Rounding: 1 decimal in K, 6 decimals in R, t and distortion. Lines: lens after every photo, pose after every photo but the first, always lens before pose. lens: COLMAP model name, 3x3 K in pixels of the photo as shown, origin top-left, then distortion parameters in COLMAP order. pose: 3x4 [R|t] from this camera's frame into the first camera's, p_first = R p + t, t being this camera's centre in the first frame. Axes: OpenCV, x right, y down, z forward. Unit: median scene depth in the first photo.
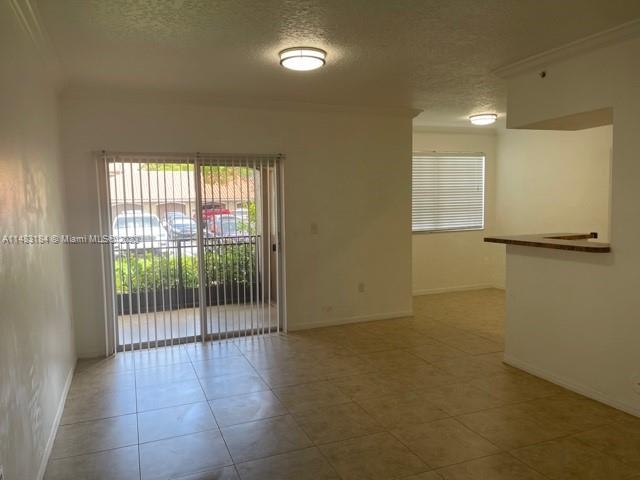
lens RADIAL K [[487.3, 0, 319.6], [0, 487.3, 239.1], [0, 0, 1]] dist [0.027189, -0.007616]
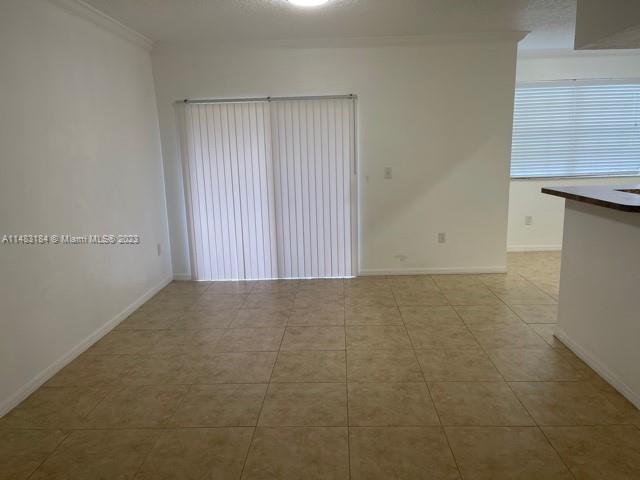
lens RADIAL K [[487.3, 0, 321.8], [0, 487.3, 241.0], [0, 0, 1]] dist [0.027189, -0.007616]
pose [[0.915958, 0.070941, -0.394953, 0.303573], [-0.021171, 0.991421, 0.128979, -0.011835], [0.400714, -0.109778, 0.909602, 0.073982]]
